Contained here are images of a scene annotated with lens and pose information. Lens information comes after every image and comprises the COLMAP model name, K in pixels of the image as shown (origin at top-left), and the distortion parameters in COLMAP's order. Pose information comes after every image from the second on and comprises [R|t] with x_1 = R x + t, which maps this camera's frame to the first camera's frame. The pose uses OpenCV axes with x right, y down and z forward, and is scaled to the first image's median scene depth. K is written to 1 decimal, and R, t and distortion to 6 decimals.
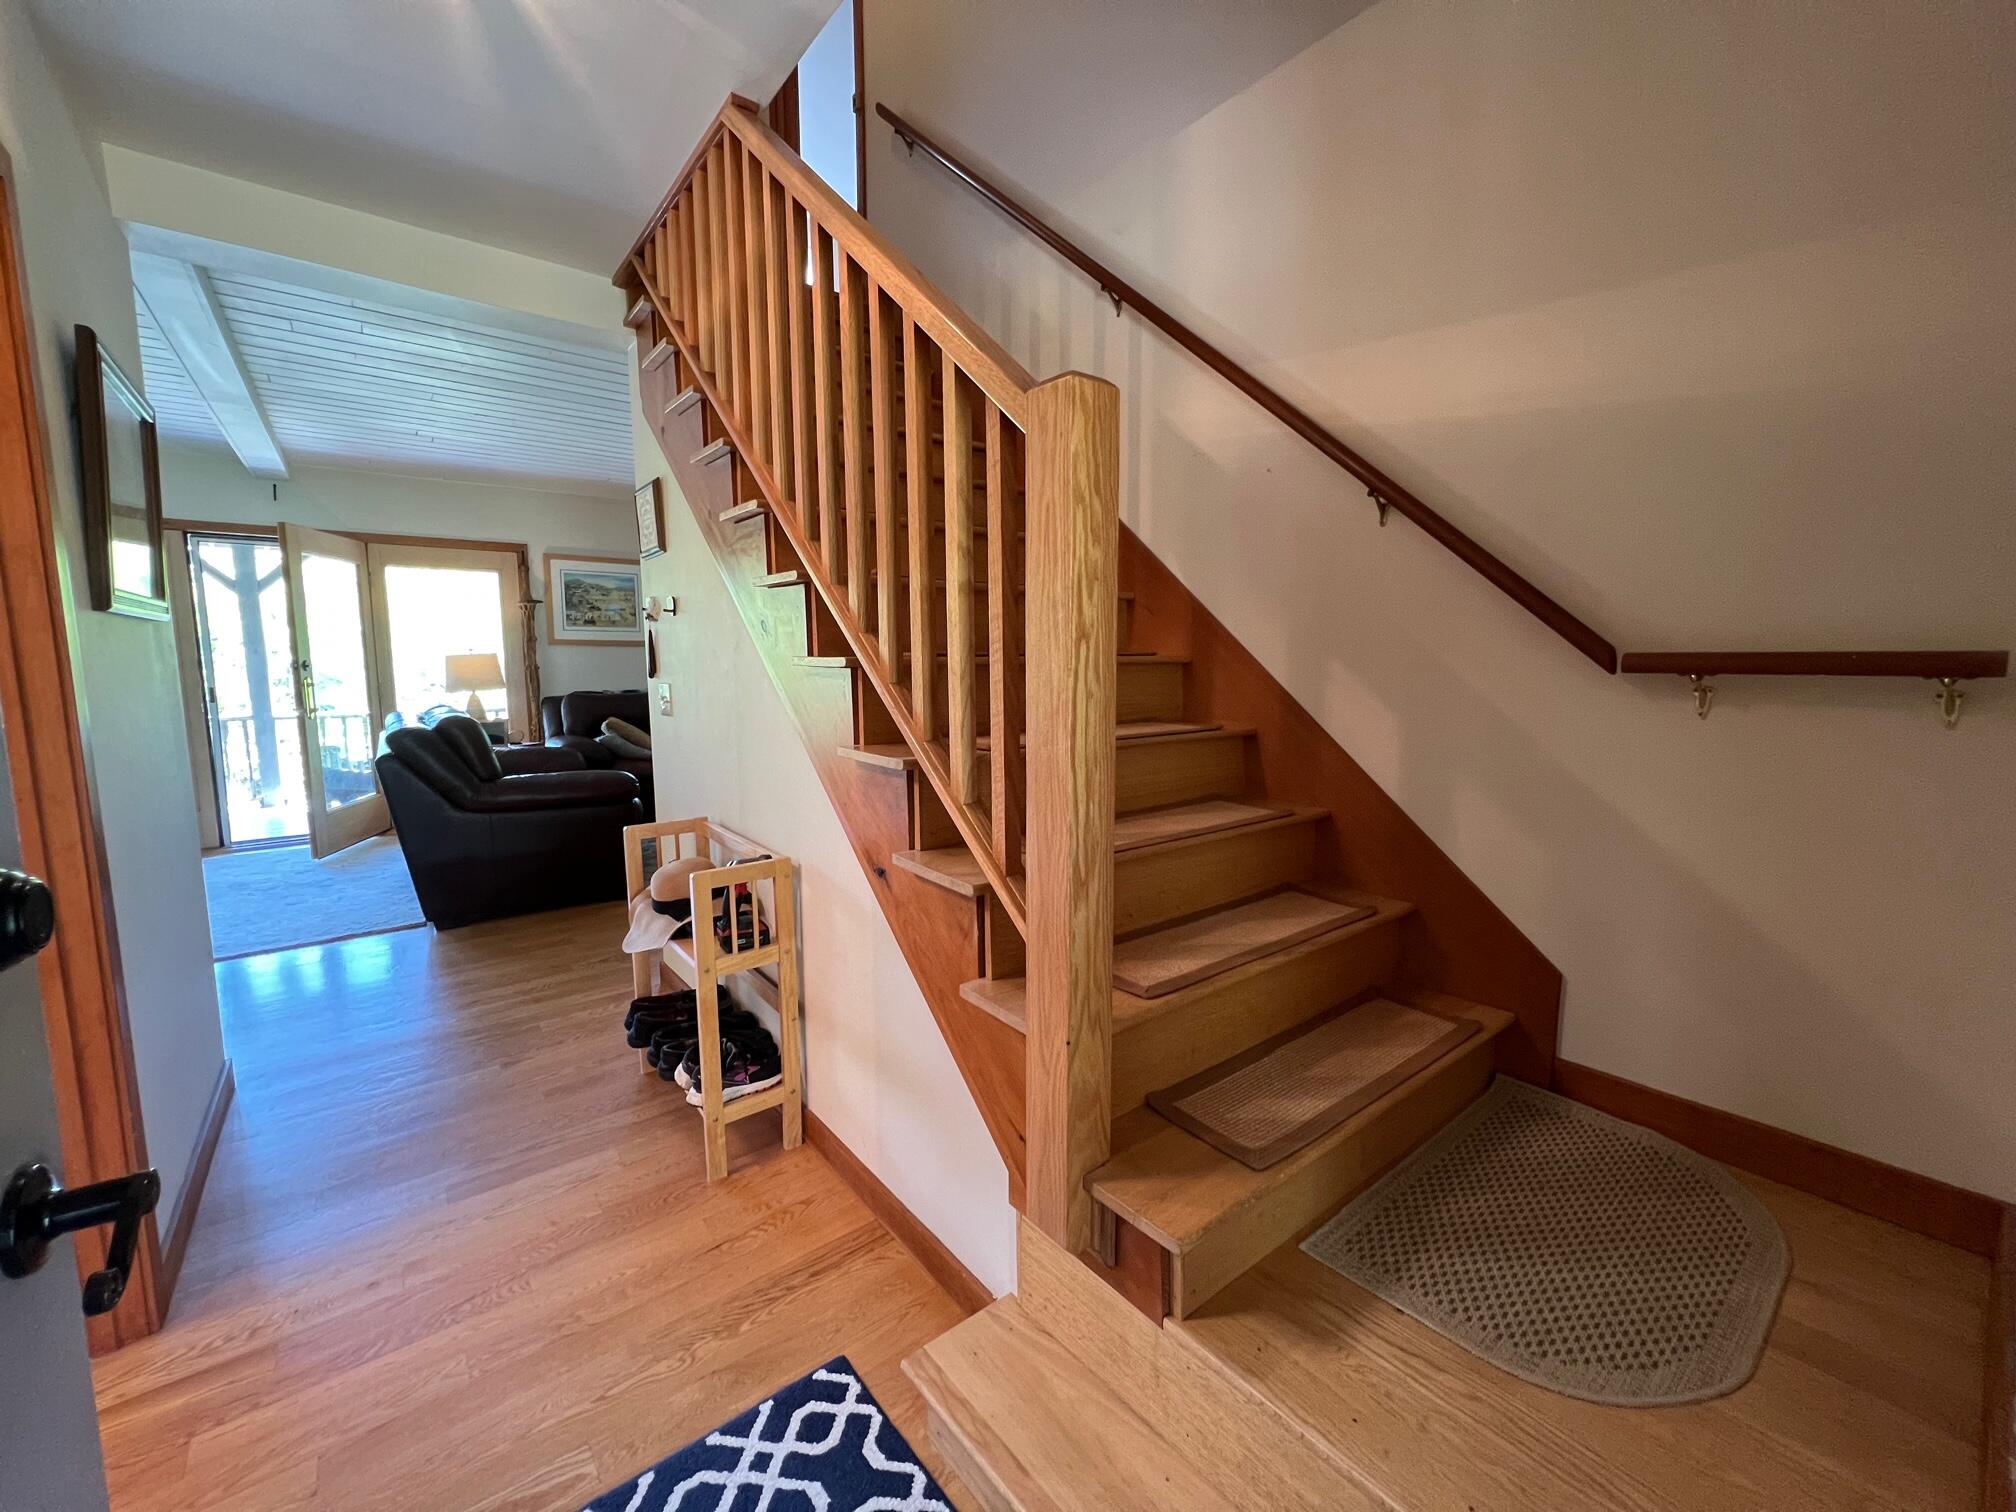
lens RADIAL K [[806.4, 0, 1007.8], [0, 806.4, 751.7], [0, 0, 1]] dist [-0.001223, 0.000534]
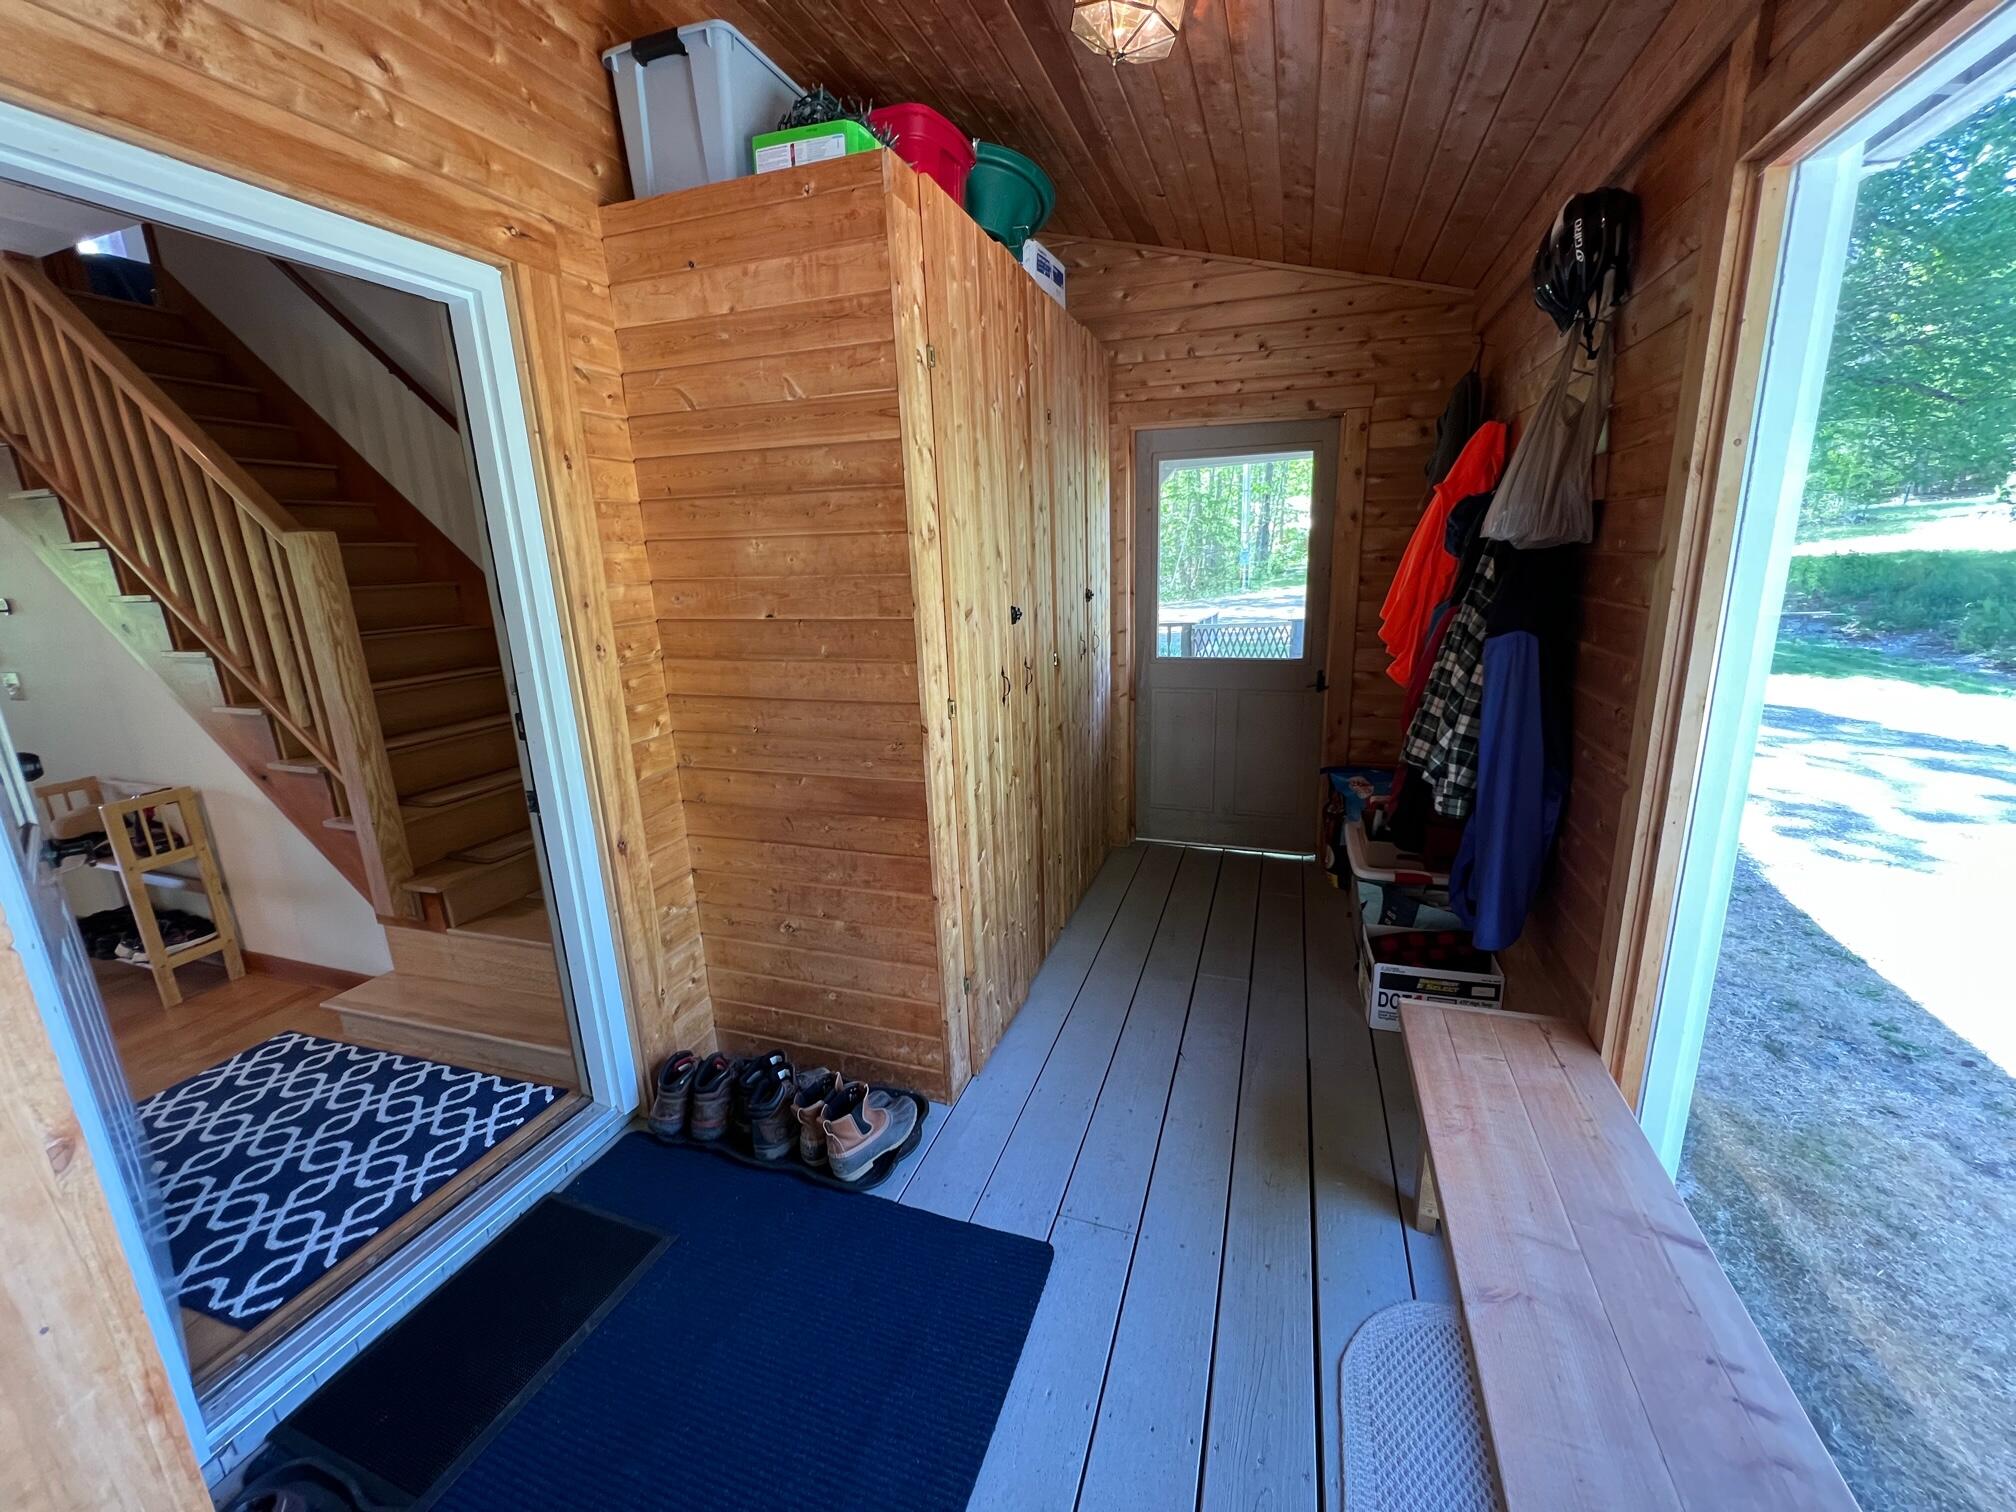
lens RADIAL K [[806.4, 0, 1005.5], [0, 806.4, 744.9], [0, 0, 1]] dist [-0.001223, 0.000534]
pose [[0.851745, -0.155775, 0.500264, 0.309702], [0.101973, 0.985809, 0.133348, 0.015530], [-0.513937, -0.062565, 0.855543, -1.152231]]
